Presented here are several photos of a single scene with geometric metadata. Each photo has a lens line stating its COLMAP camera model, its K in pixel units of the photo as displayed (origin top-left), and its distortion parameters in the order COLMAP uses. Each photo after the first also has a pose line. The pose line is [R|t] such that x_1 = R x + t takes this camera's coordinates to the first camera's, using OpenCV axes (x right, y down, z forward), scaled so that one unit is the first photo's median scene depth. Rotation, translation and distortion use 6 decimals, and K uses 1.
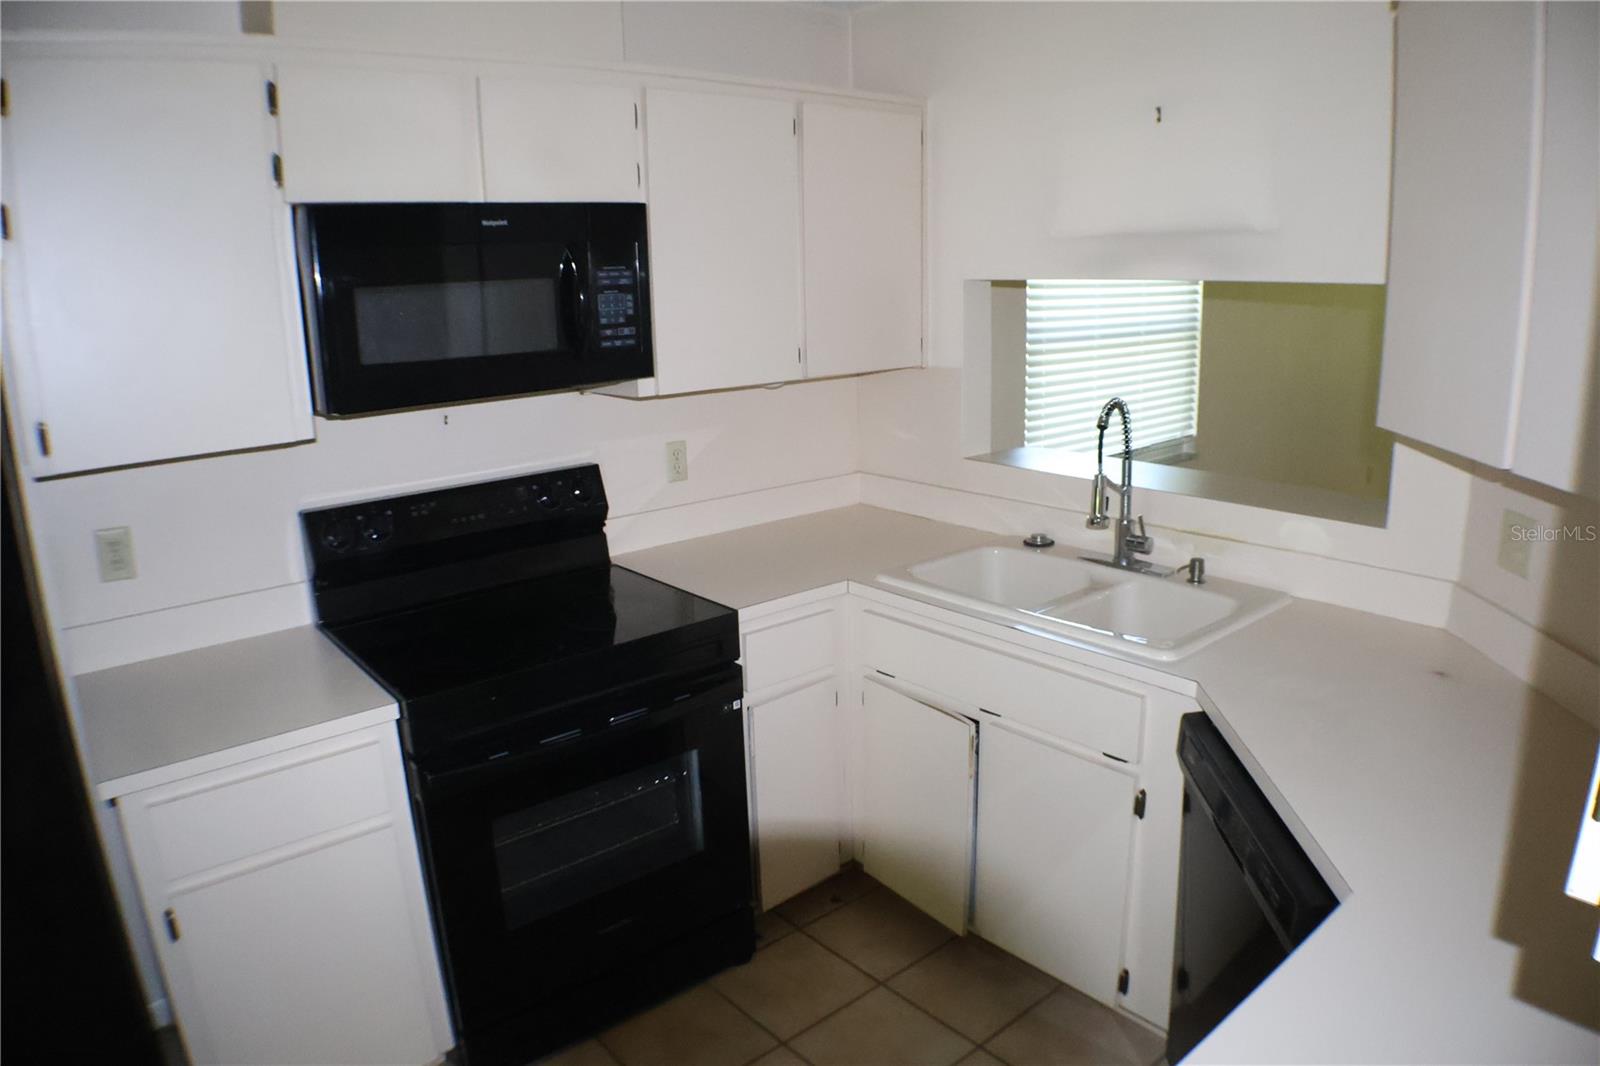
lens RADIAL K [[1047.8, 0, 800.0], [0, 1047.8, 533.0], [0, 0, 1]] dist [-0.003464, -0.000753]
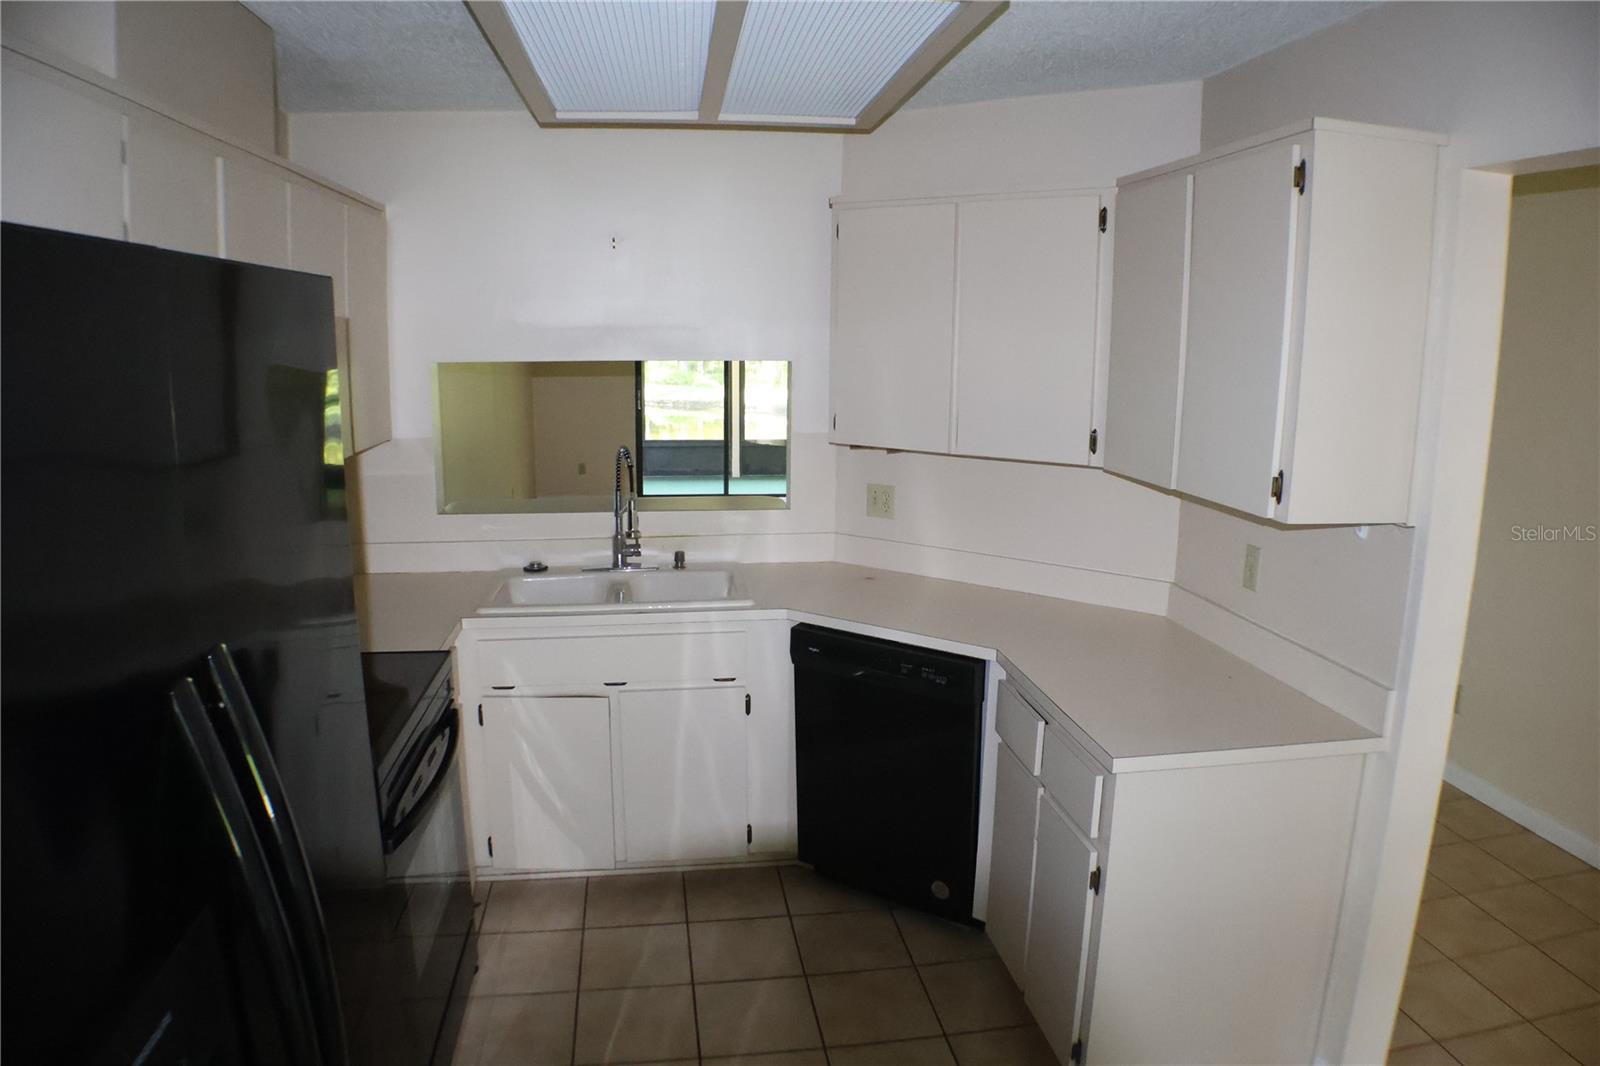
lens RADIAL K [[1047.8, 0, 800.0], [0, 1047.8, 533.0], [0, 0, 1]] dist [-0.003464, -0.000753]
pose [[0.553329, -0.117643, 0.824613, -0.706738], [0.182191, 0.983098, 0.018000, 0.002760], [-0.812793, 0.140278, 0.565411, 0.050778]]
